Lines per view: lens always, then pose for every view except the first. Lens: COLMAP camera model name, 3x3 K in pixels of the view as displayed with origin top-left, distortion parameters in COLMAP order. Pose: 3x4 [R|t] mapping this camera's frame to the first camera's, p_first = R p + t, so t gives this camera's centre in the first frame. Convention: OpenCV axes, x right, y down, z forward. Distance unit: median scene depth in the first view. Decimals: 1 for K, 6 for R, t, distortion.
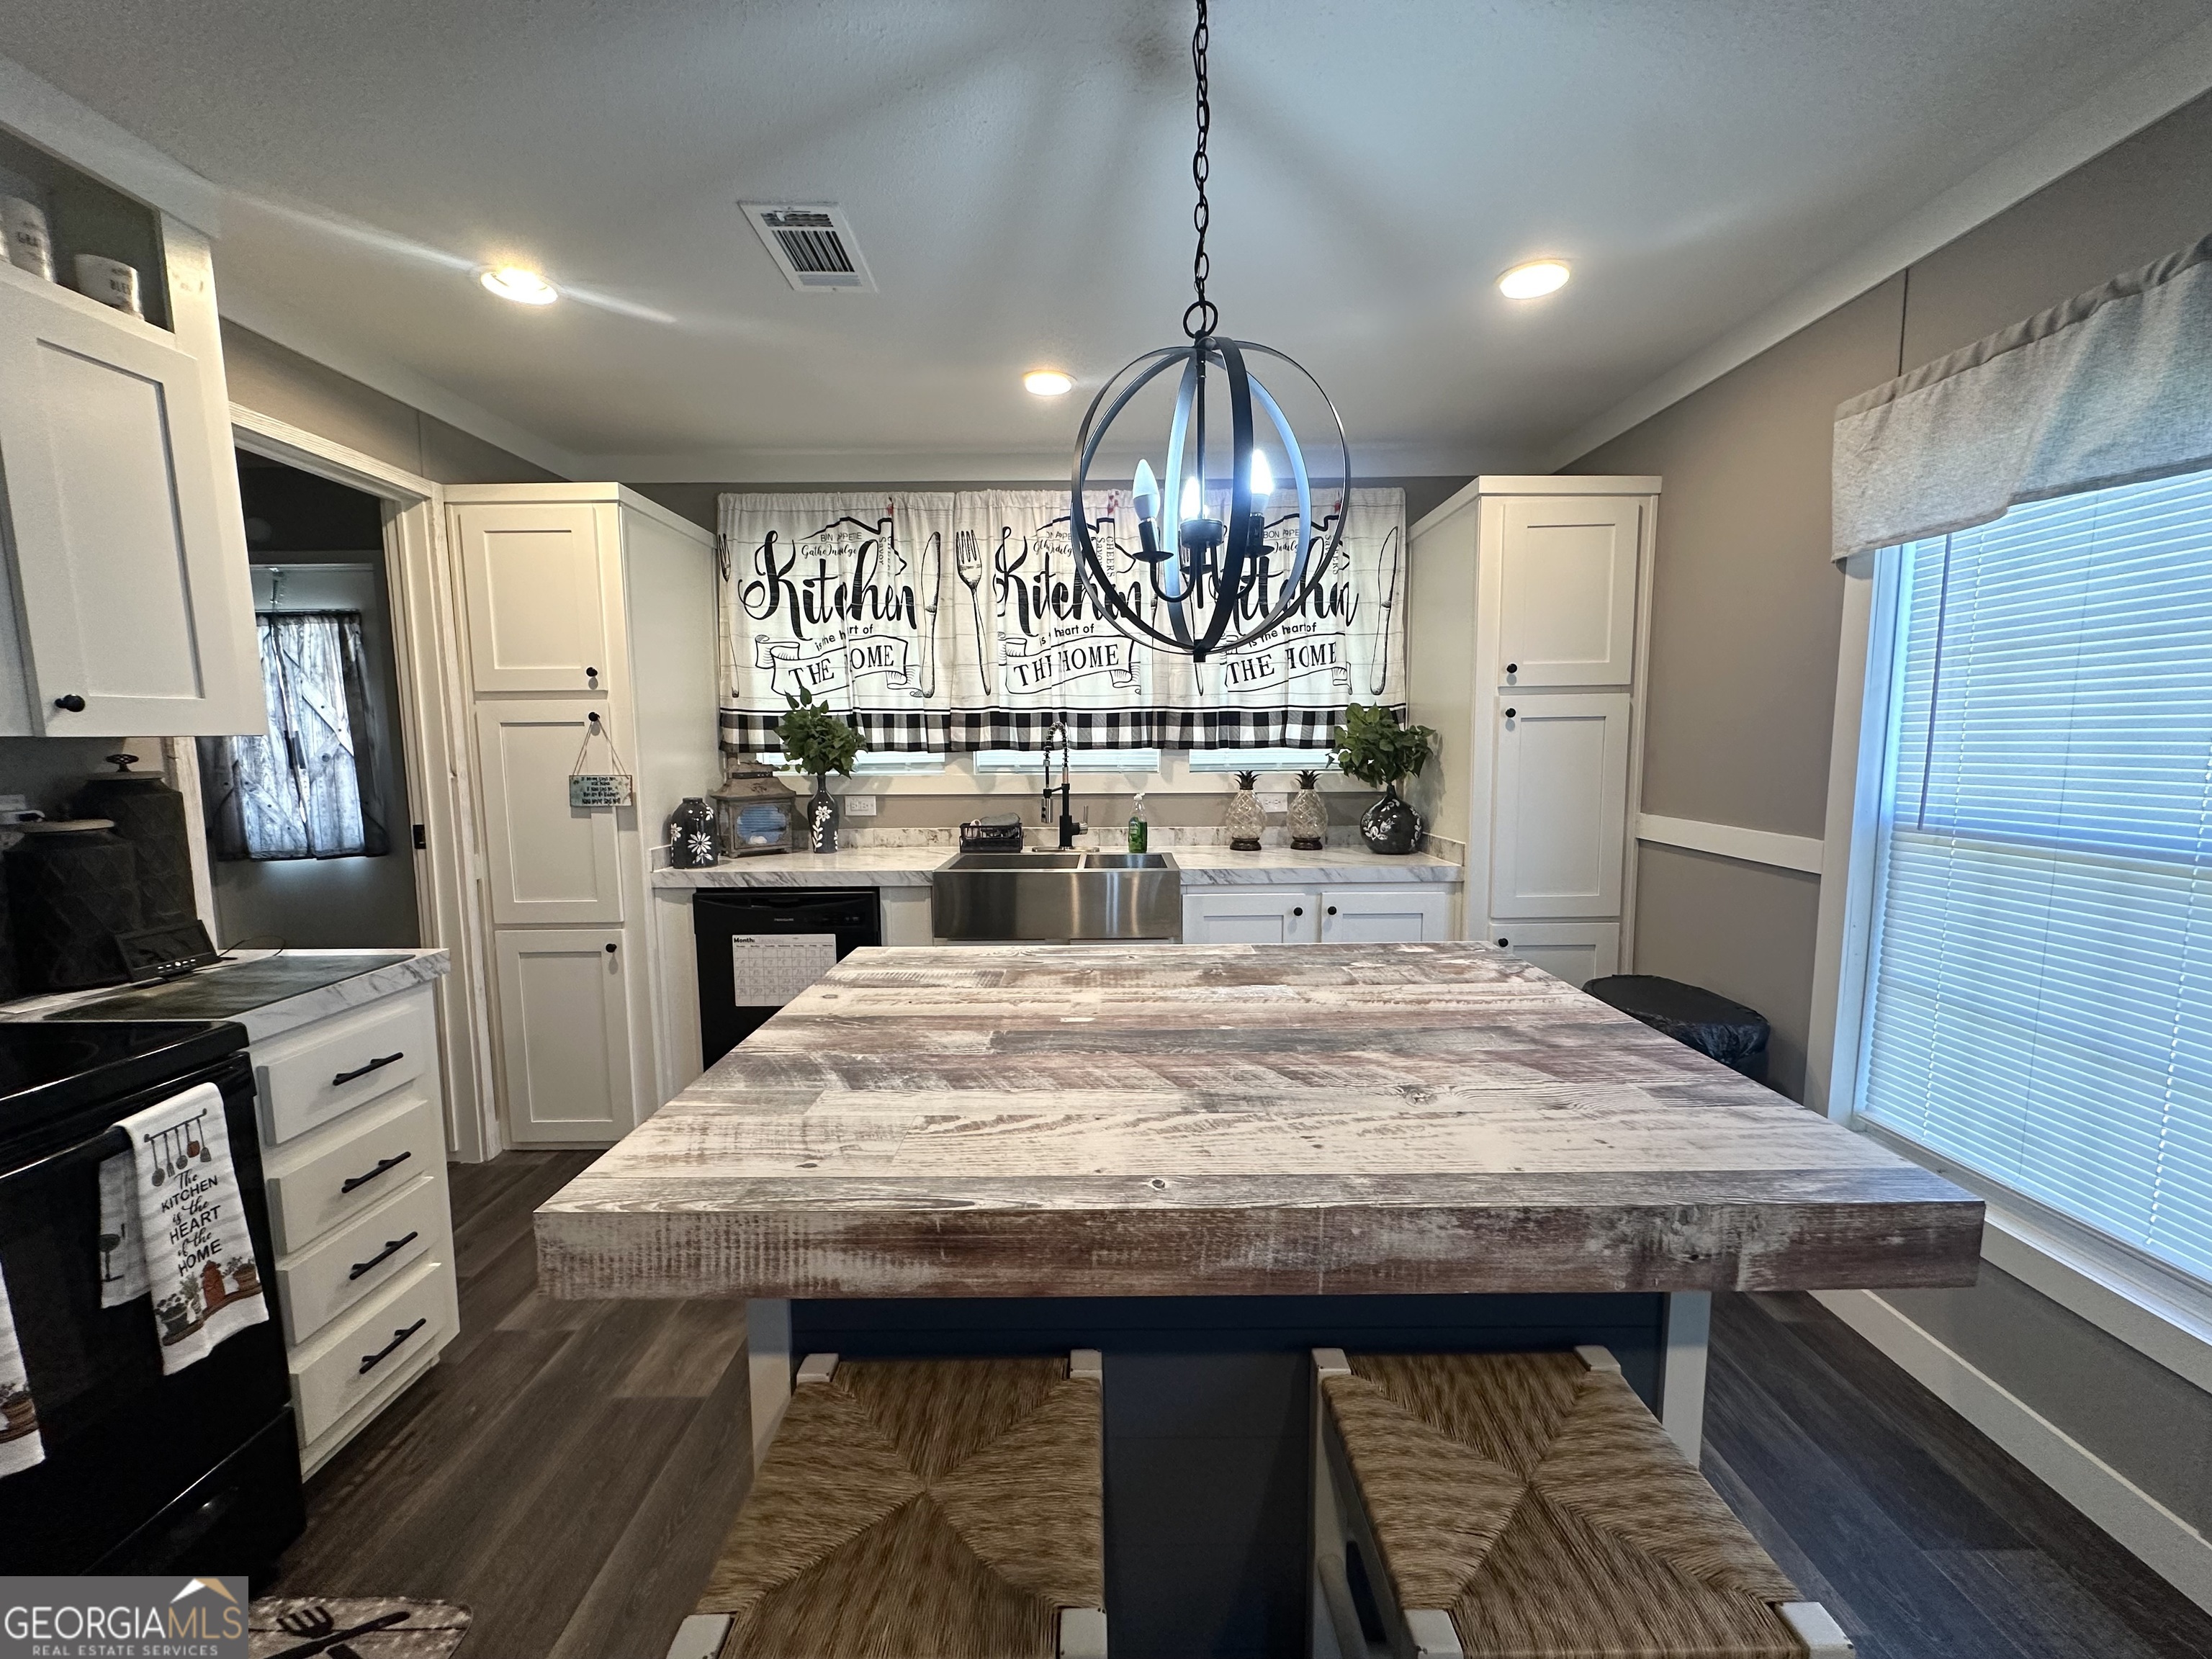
lens RADIAL K [[880.0, 0, 1108.1], [0, 880.0, 829.1], [0, 0, 1]] dist [-0.003318, 0.001397]
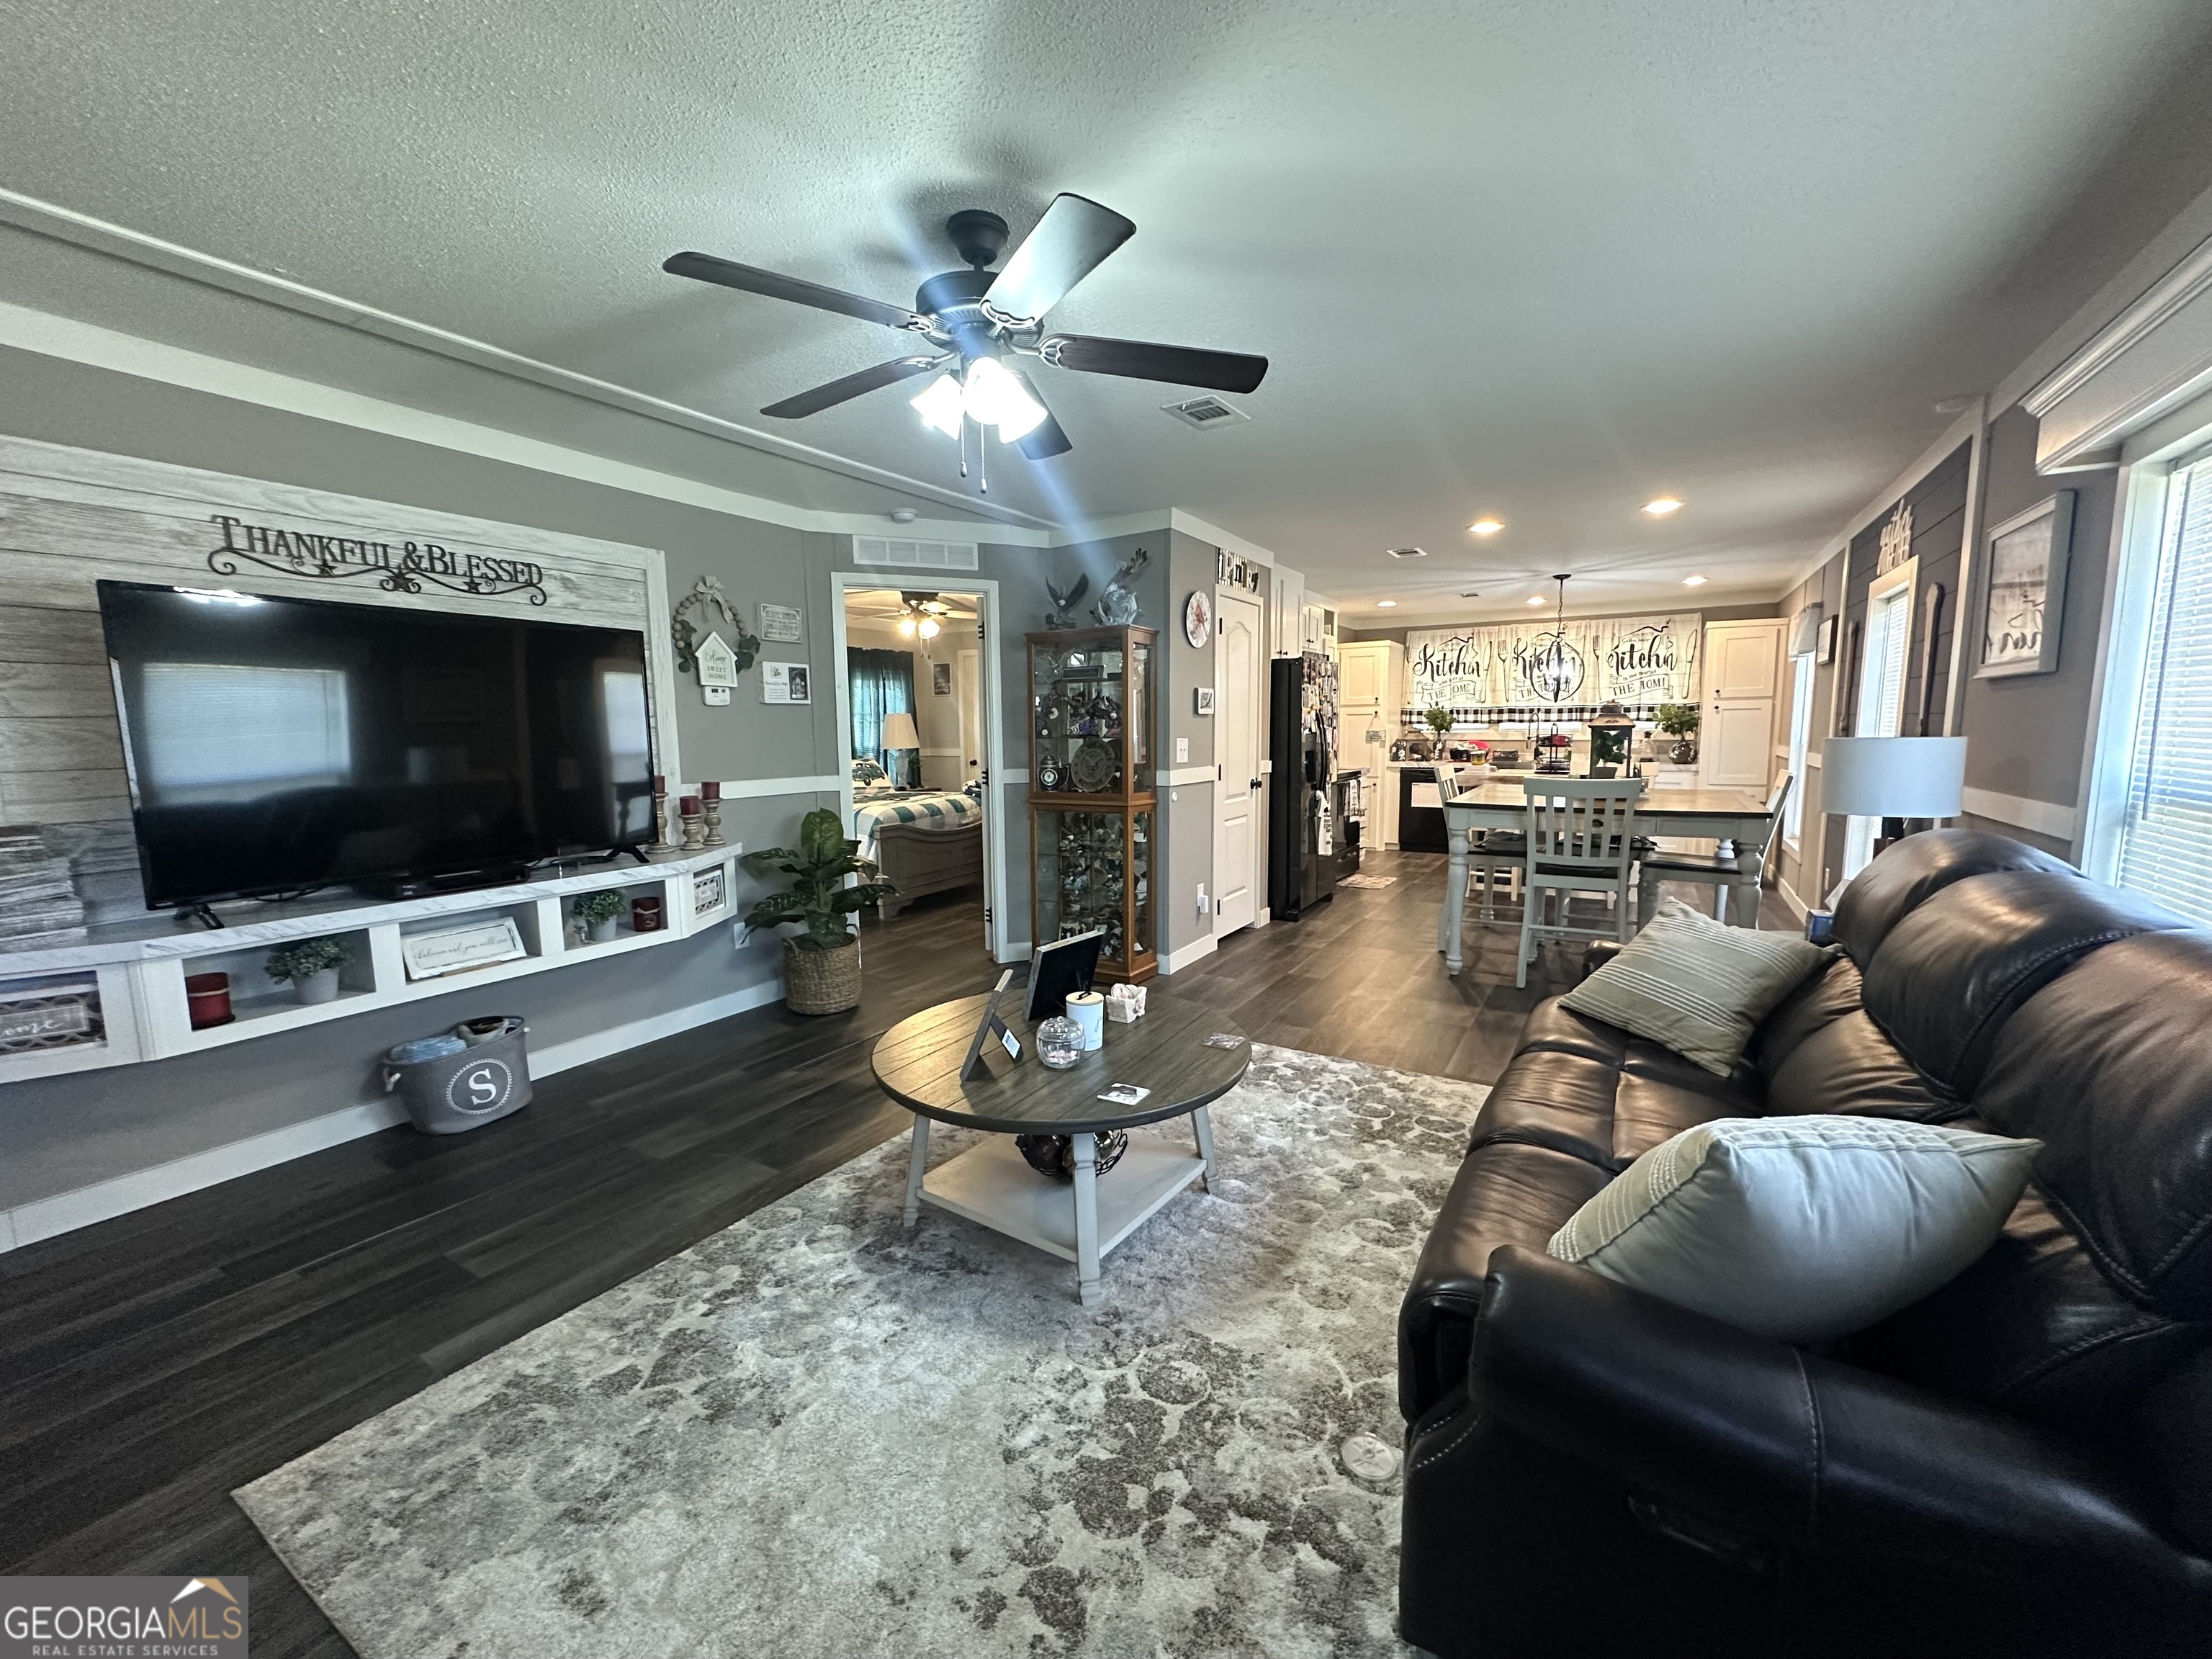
lens RADIAL K [[880.0, 0, 1105.7], [0, 880.0, 835.2], [0, 0, 1]] dist [-0.003318, 0.001397]
pose [[0.855278, 0.061510, -0.514506, 0.250154], [-0.047926, 0.998064, 0.039651, 0.233092], [0.515948, -0.009254, 0.856570, -2.196624]]
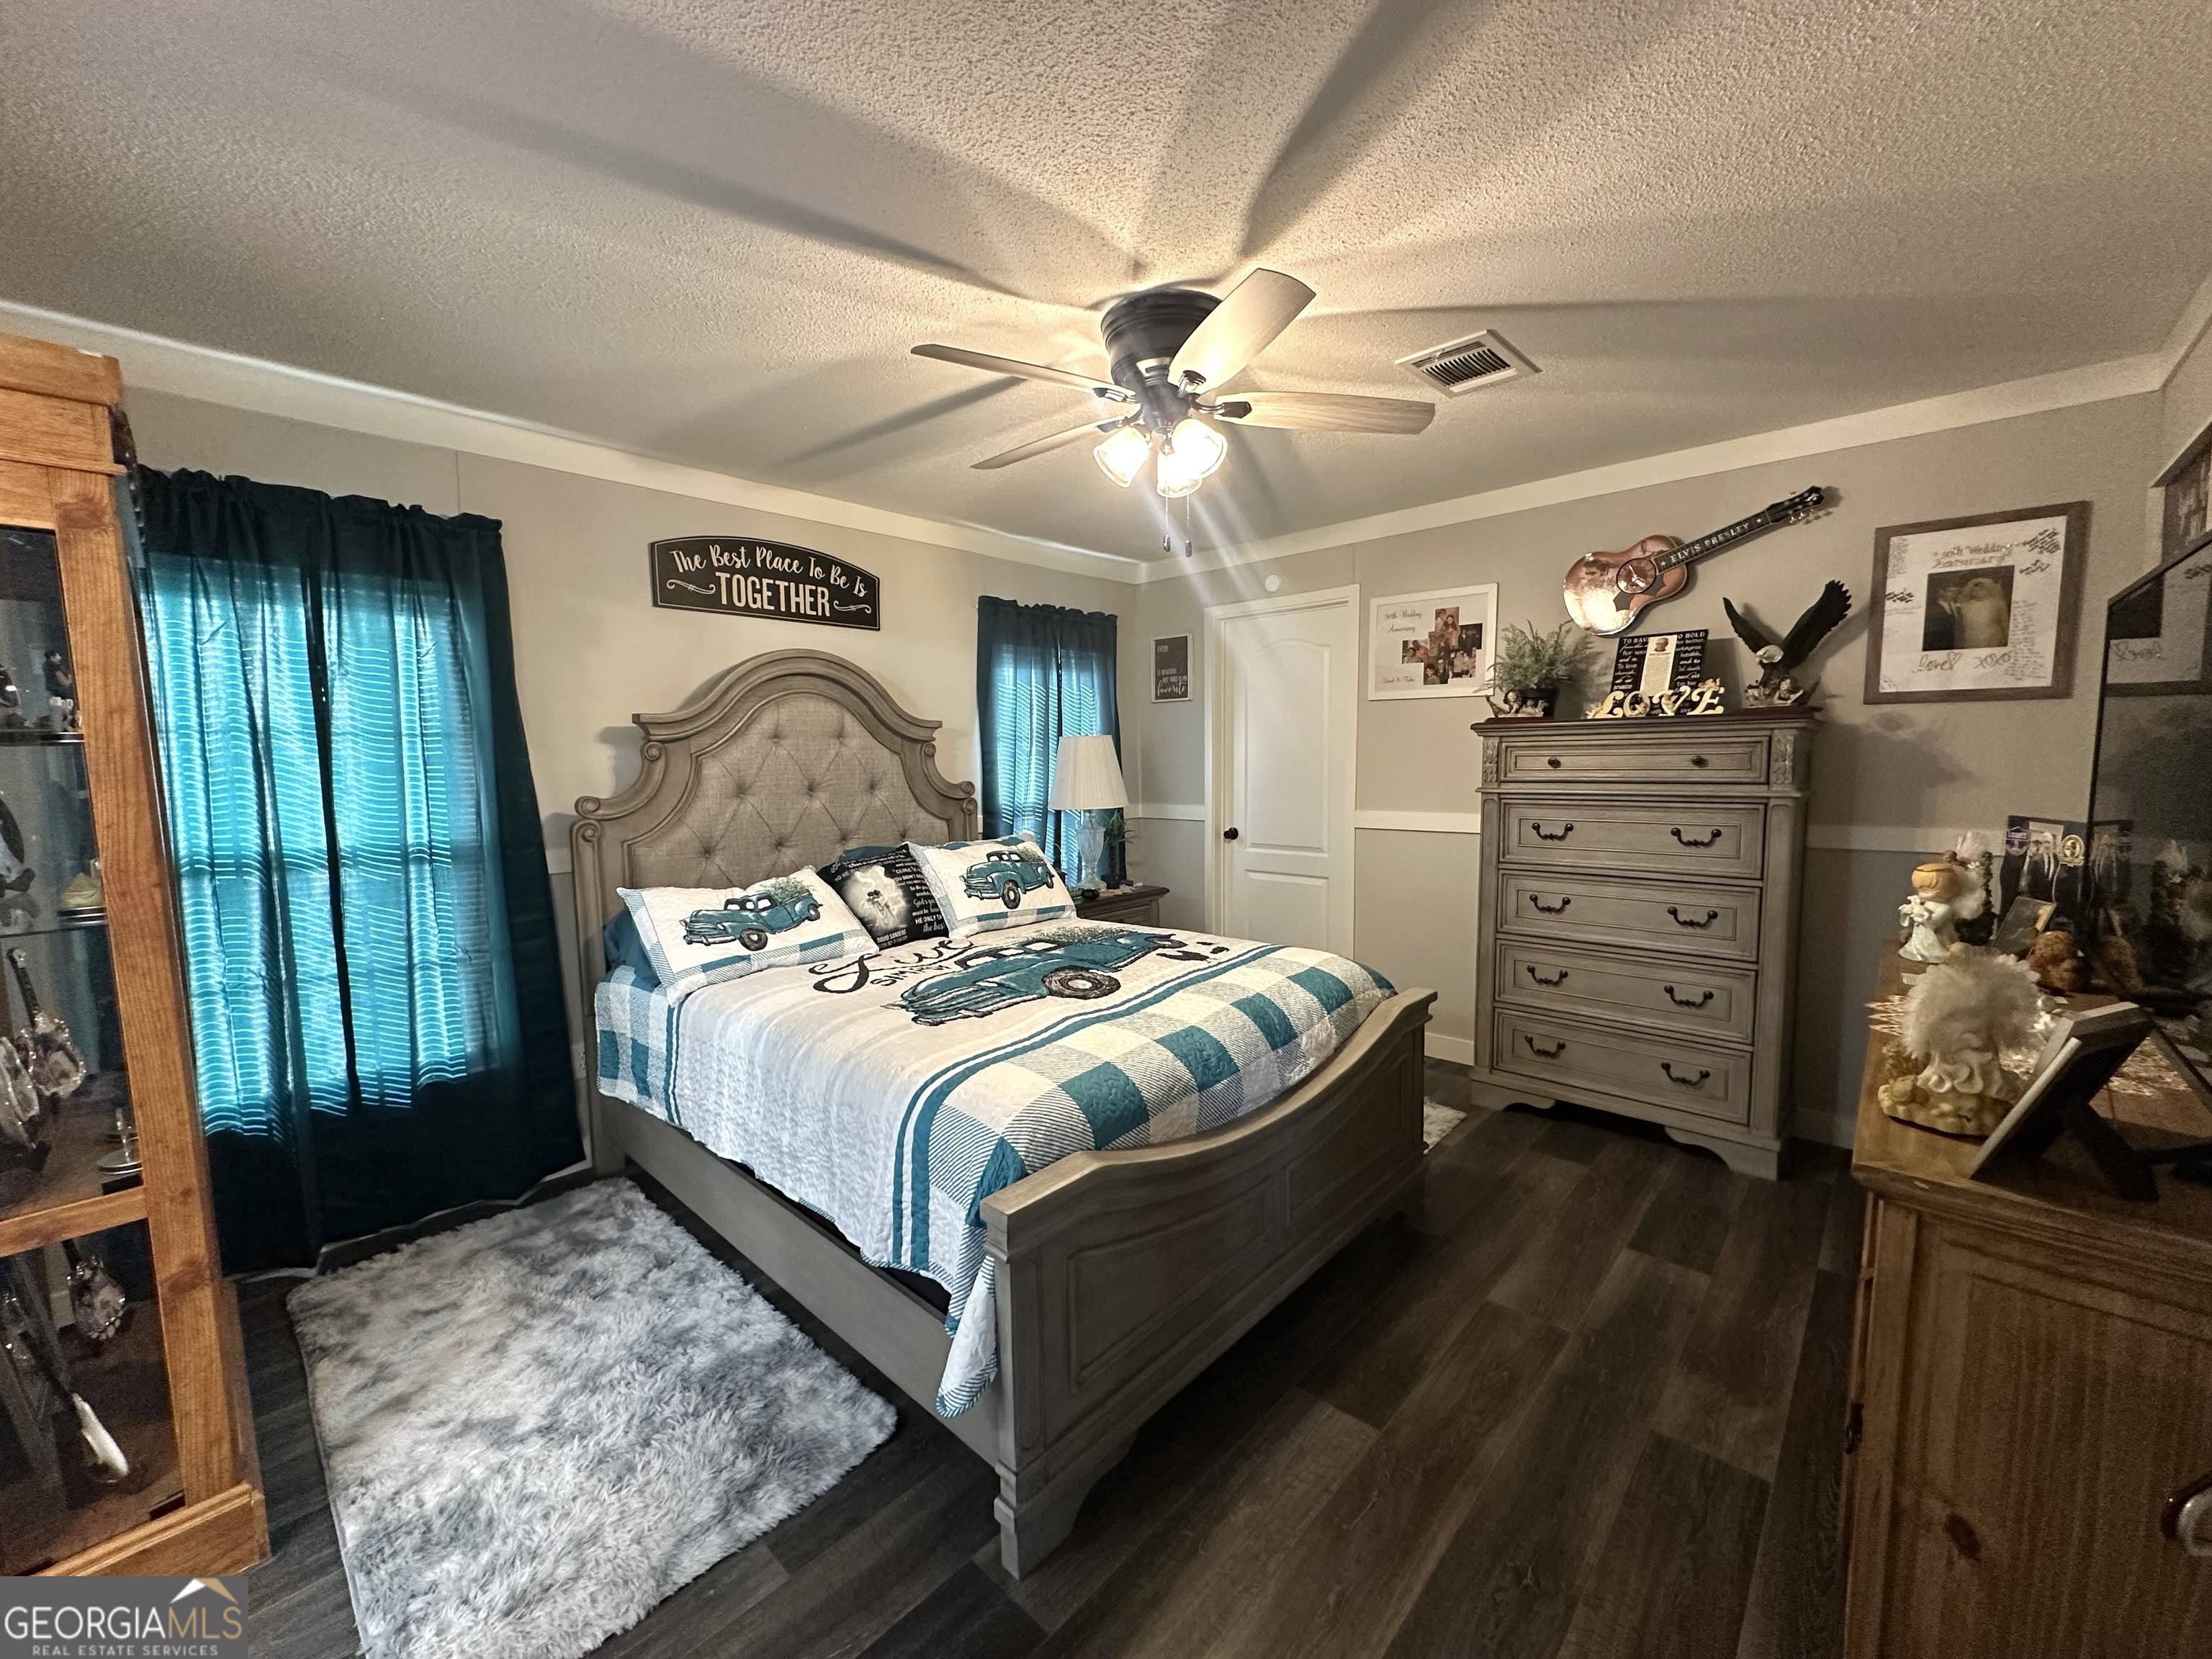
lens RADIAL K [[880.0, 0, 1100.6], [0, 880.0, 839.5], [0, 0, 1]] dist [-0.003318, 0.001397]
pose [[0.730150, 0.059275, -0.680711, -0.953907], [-0.061264, 0.997897, 0.021181, 0.105811], [0.680535, 0.026238, 0.732246, -0.985739]]
